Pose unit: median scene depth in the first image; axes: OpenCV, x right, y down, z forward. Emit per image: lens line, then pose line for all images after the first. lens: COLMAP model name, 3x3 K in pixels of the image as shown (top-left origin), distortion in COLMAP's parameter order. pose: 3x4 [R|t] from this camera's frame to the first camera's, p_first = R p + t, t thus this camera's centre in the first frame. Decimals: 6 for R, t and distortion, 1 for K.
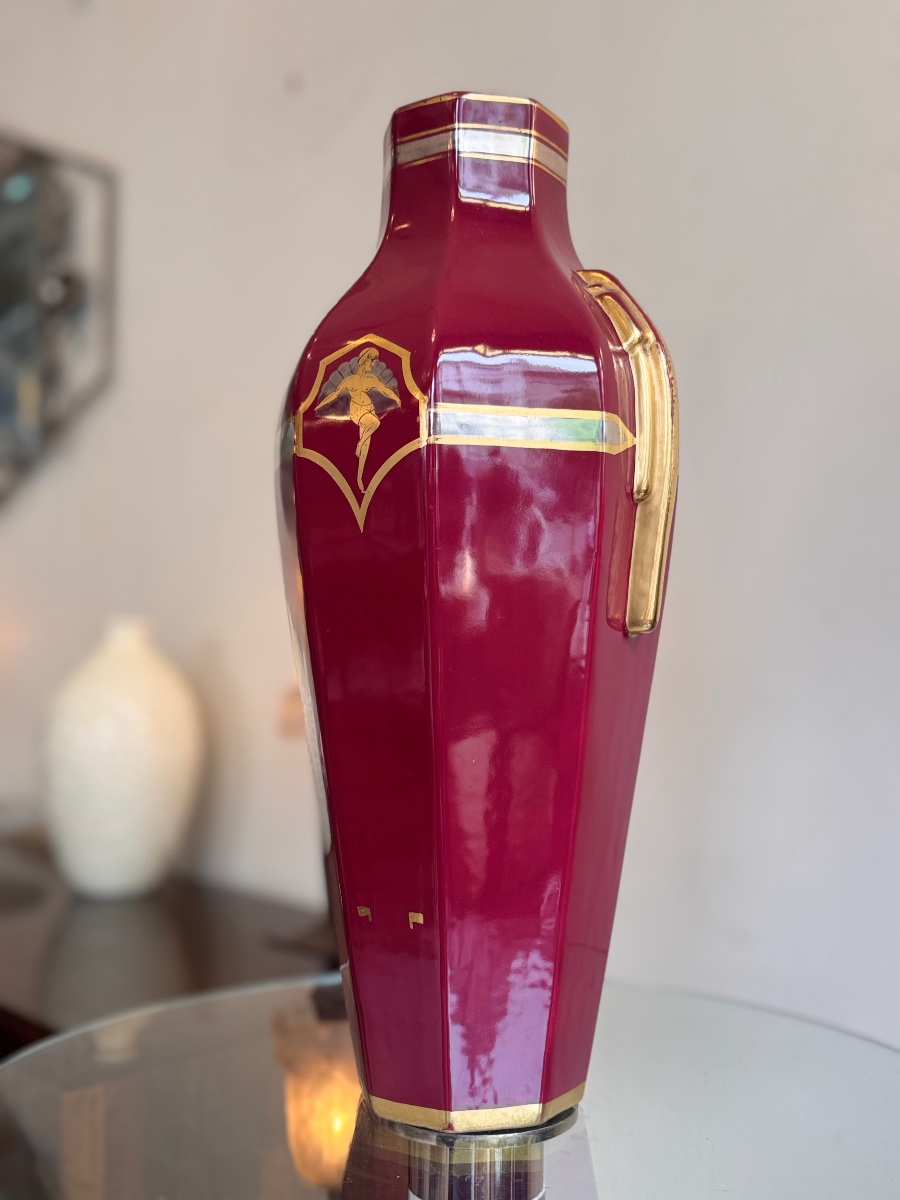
lens RADIAL K [[1284.6, 0, 468.5], [0, 1284.6, 602.7], [0, 0, 1]] dist [0.094526, -0.015280]
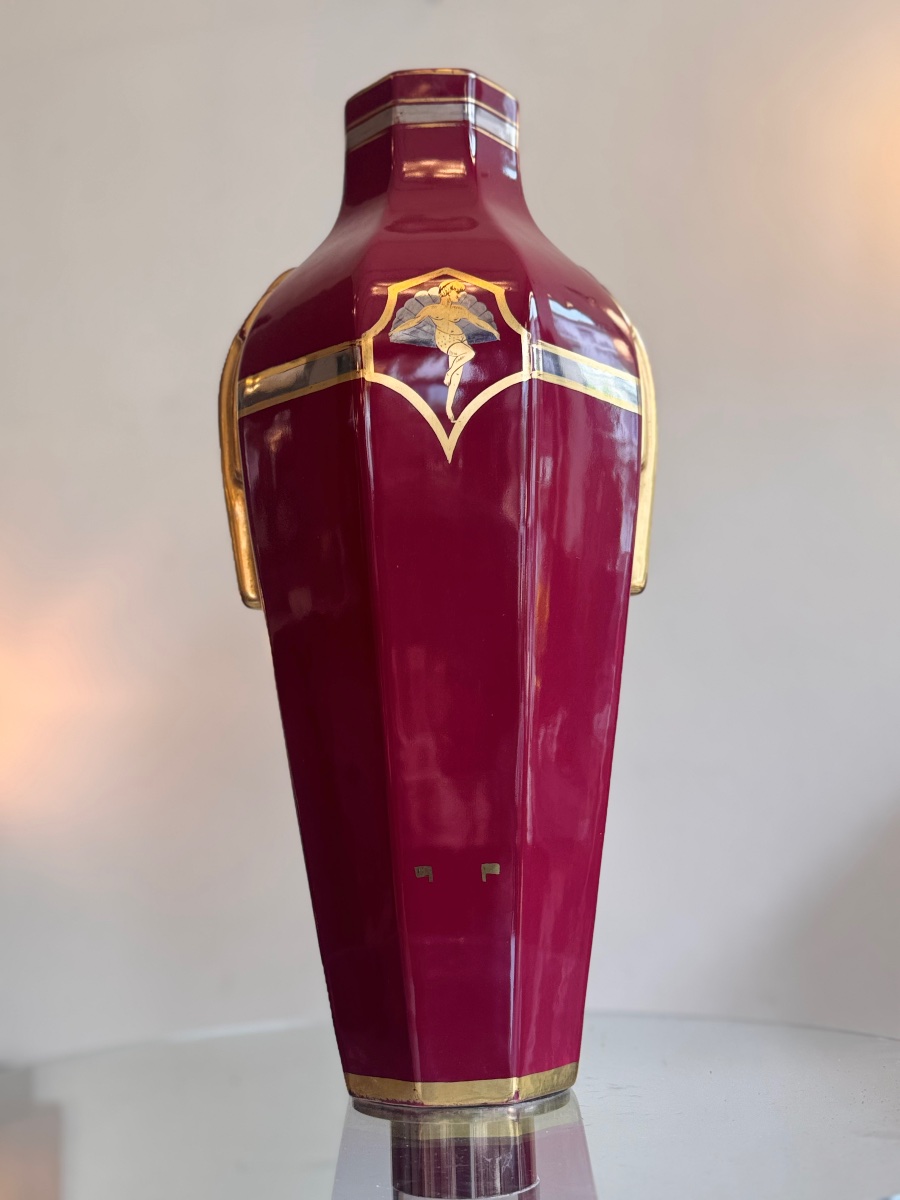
lens RADIAL K [[1284.6, 0, 468.5], [0, 1284.6, 602.7], [0, 0, 1]] dist [0.094526, -0.015280]
pose [[0.821625, 0.062533, 0.566588, -0.603125], [0.013534, 0.991544, -0.129060, 0.172043], [-0.569868, 0.113707, 0.813831, 0.215548]]
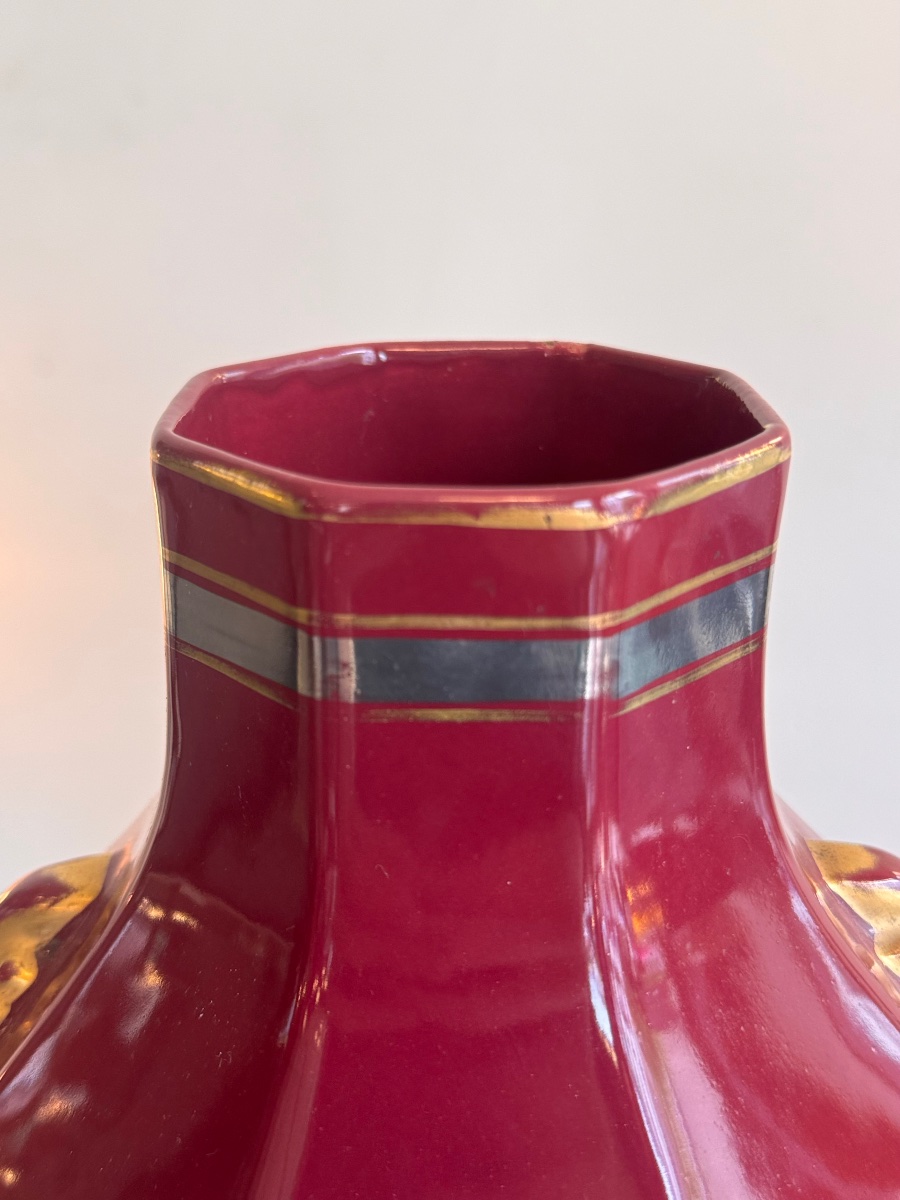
lens RADIAL K [[1311.8, 0, 450.0], [0, 1311.8, 600.0], [0, 0, 1]] dist [0.072337, -0.015296]
pose [[0.854115, -0.215835, 0.473183, -0.173837], [-0.009458, 0.903225, 0.429063, -0.514295], [-0.519997, -0.370945, 0.769417, 0.854586]]
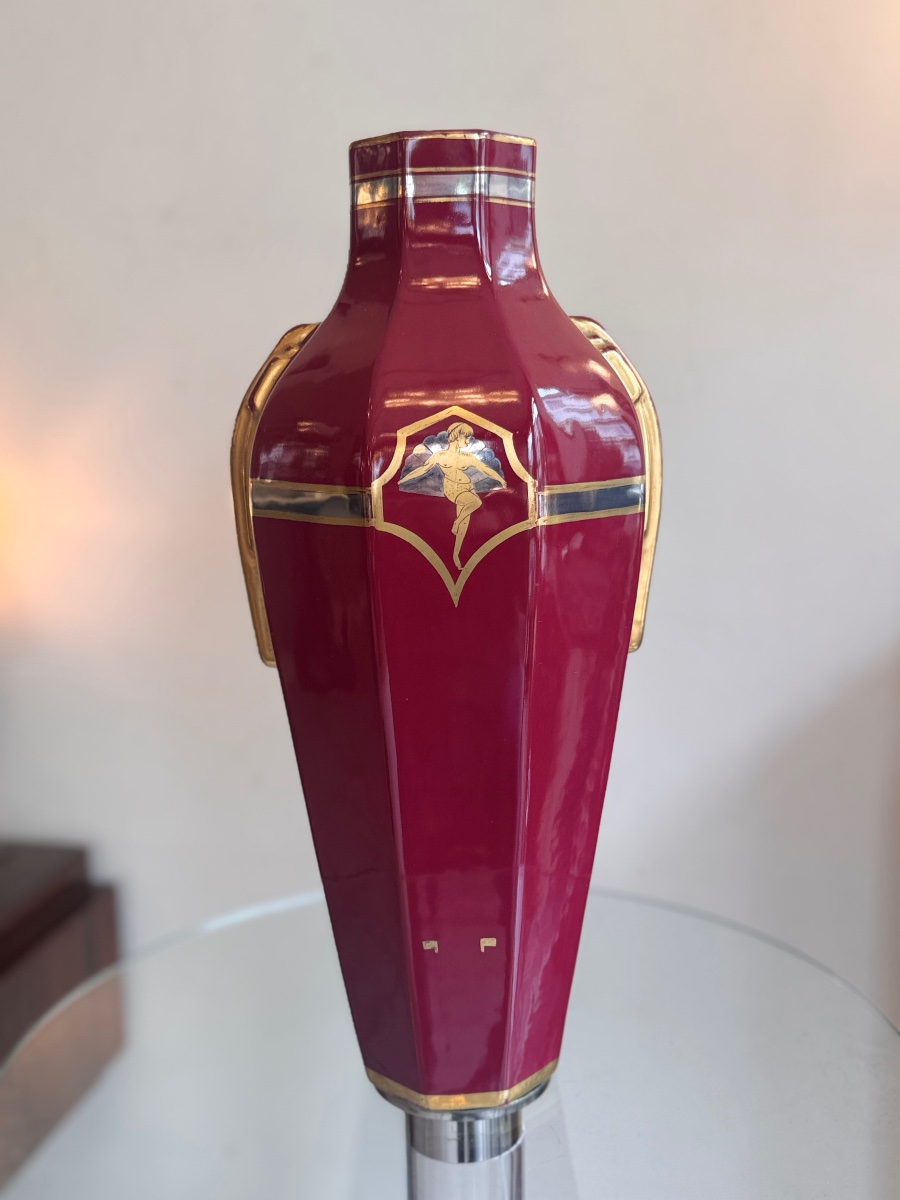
lens RADIAL K [[1311.8, 0, 450.0], [0, 1311.8, 600.0], [0, 0, 1]] dist [0.072337, -0.015296]
pose [[0.833394, -0.117733, 0.539995, -0.635455], [0.002584, 0.977867, 0.209212, -0.272548], [-0.552674, -0.172961, 0.815252, 0.159050]]
